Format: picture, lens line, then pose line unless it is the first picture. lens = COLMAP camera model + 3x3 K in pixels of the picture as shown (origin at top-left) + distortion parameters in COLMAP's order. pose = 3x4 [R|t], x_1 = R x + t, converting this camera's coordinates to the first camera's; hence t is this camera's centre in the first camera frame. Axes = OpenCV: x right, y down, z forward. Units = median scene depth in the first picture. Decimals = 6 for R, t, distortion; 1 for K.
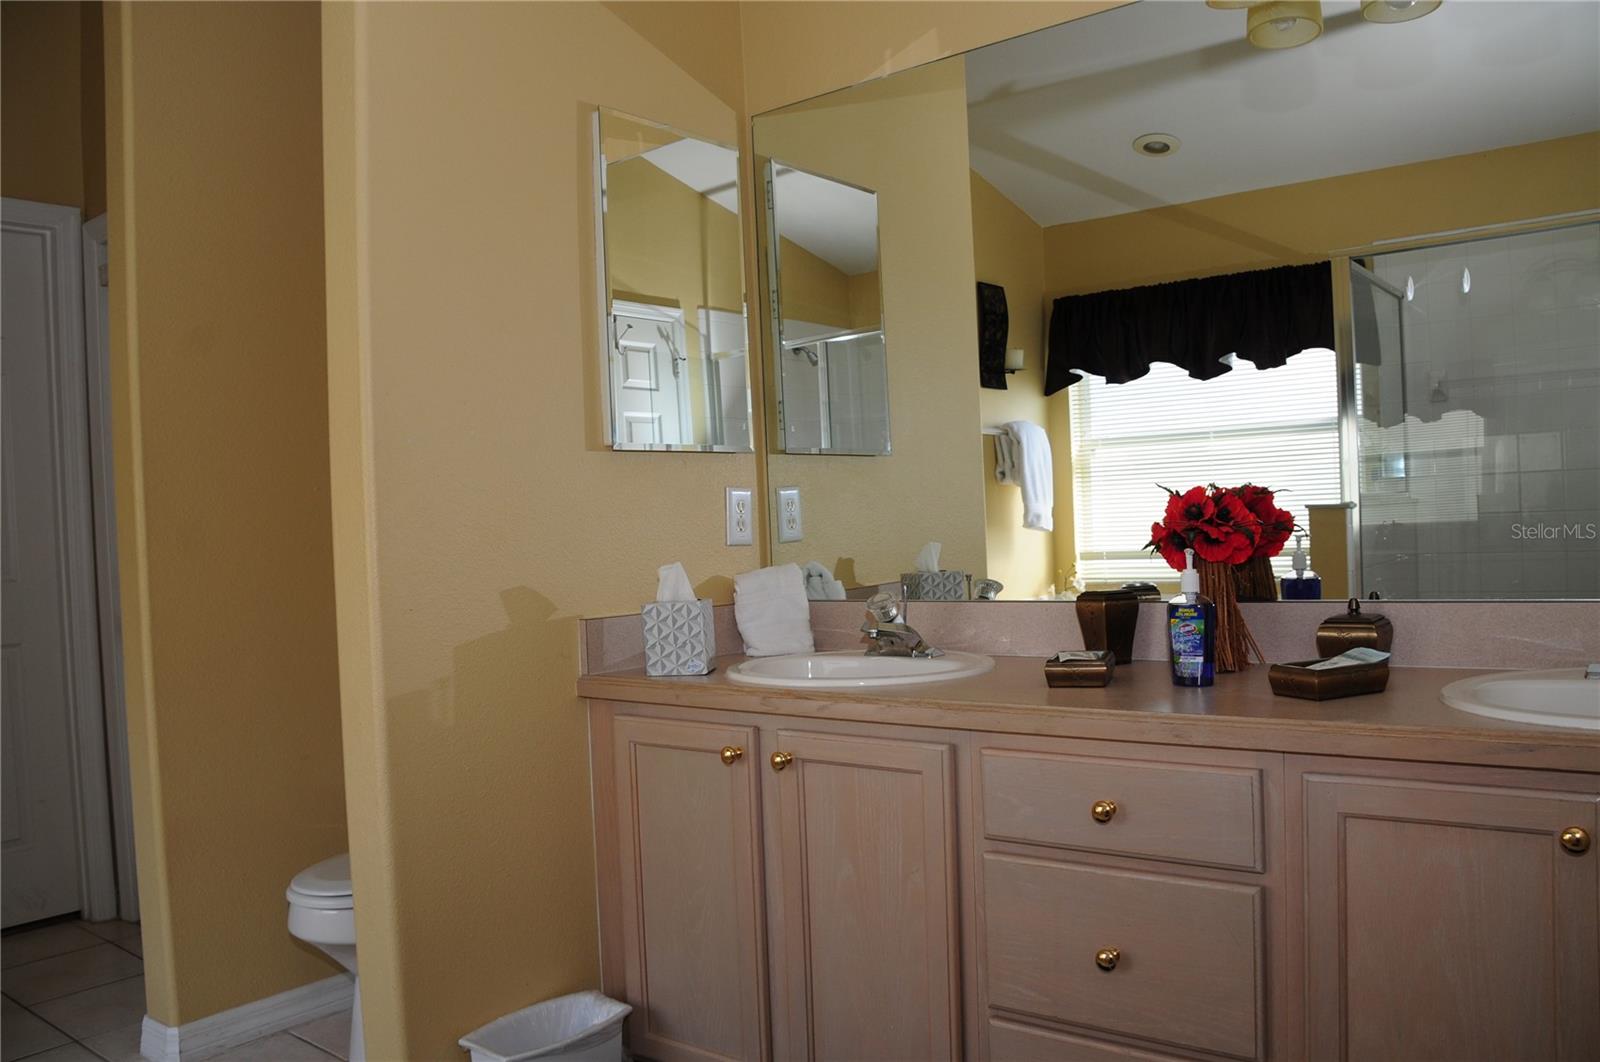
lens RADIAL K [[1245.1, 0, 800.0], [0, 1245.1, 531.0], [0, 0, 1]] dist [-0.148755, 0.092663]
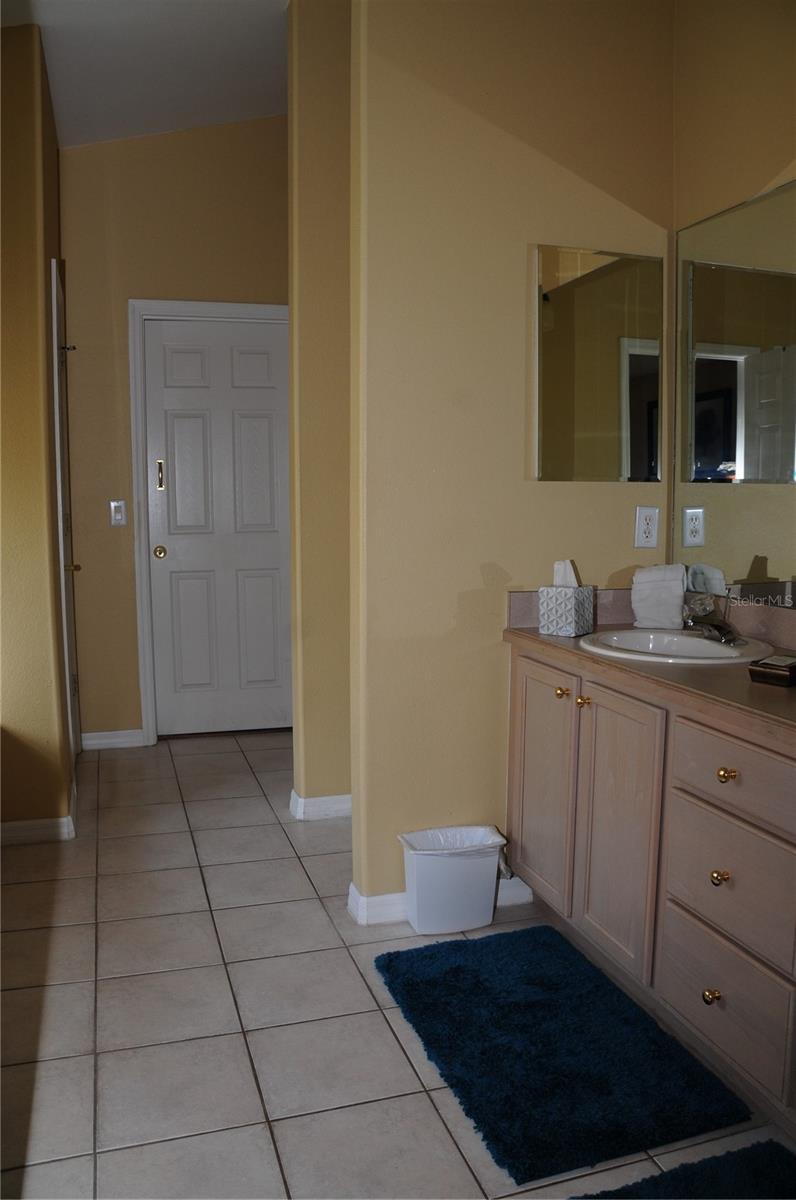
lens RADIAL K [[933.8, 0, 398.0], [0, 933.8, 600.0], [0, 0, 1]] dist [-0.148755, 0.092663]
pose [[0.831391, 0.105935, -0.545497, 0.339628], [-0.040871, 0.990659, 0.130093, -0.062913], [0.554183, -0.085863, 0.827955, -0.036661]]
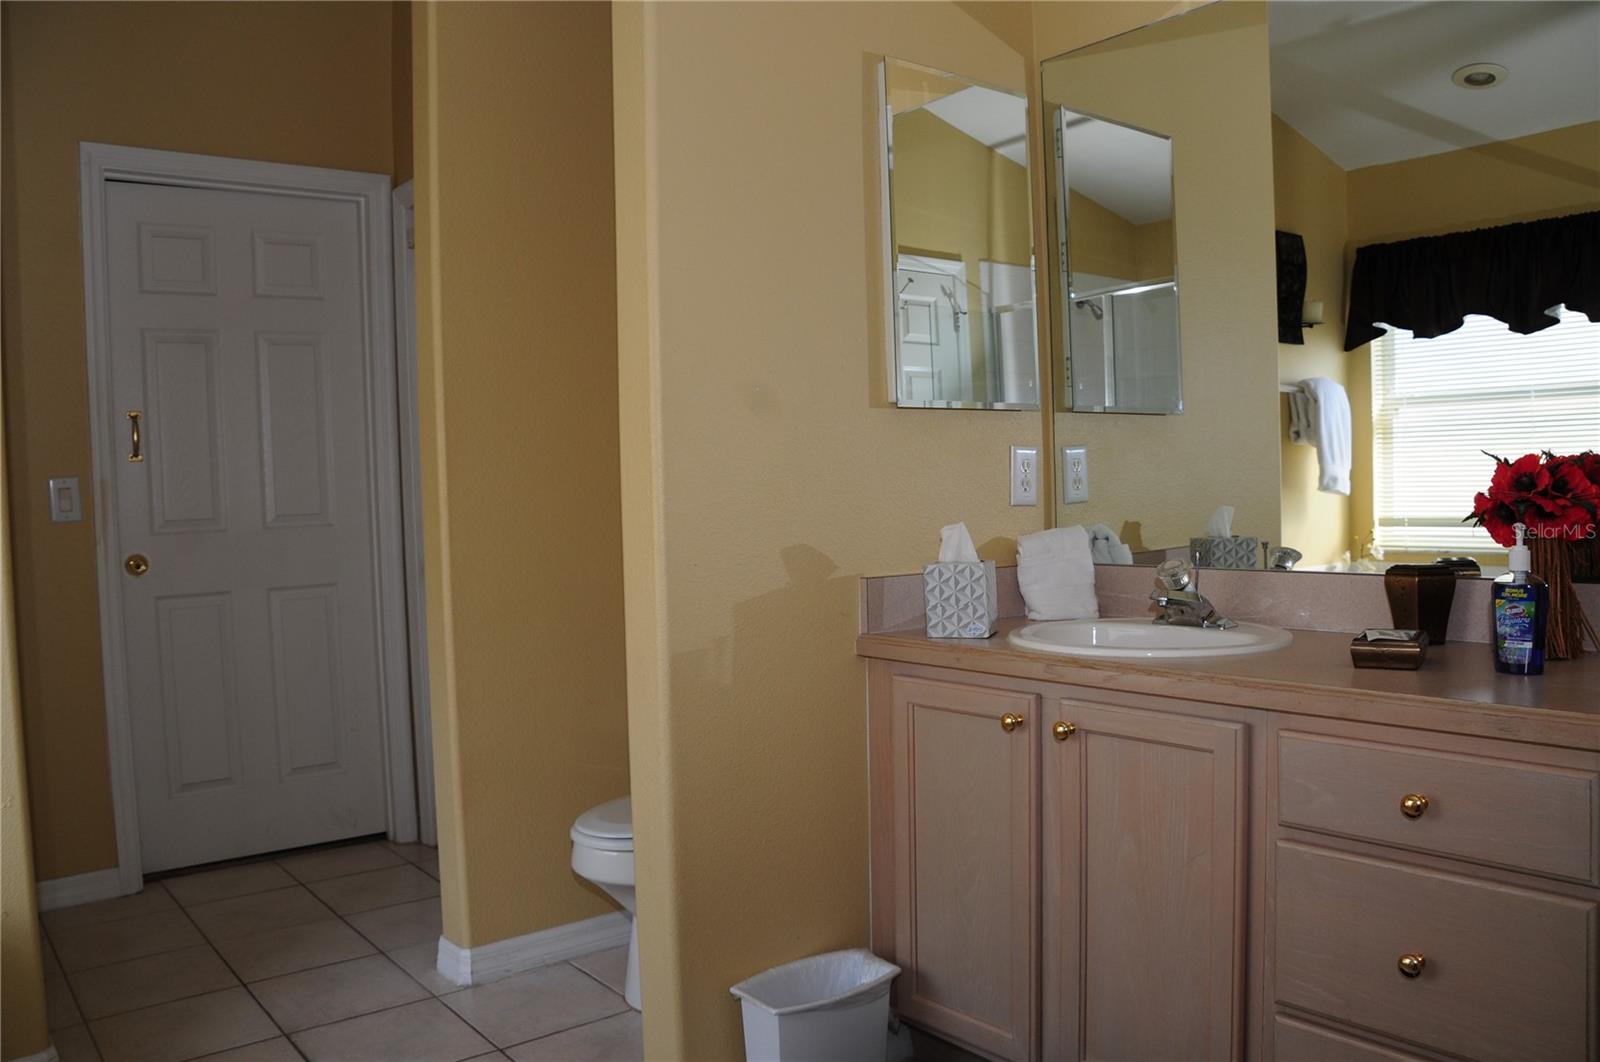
lens RADIAL K [[1245.1, 0, 800.0], [0, 1245.1, 531.0], [0, 0, 1]] dist [-0.148755, 0.092663]
pose [[0.975759, 0.024805, -0.217439, -0.009094], [-0.016673, 0.999094, 0.039153, -0.004349], [0.218213, -0.034578, 0.975288, 0.016452]]
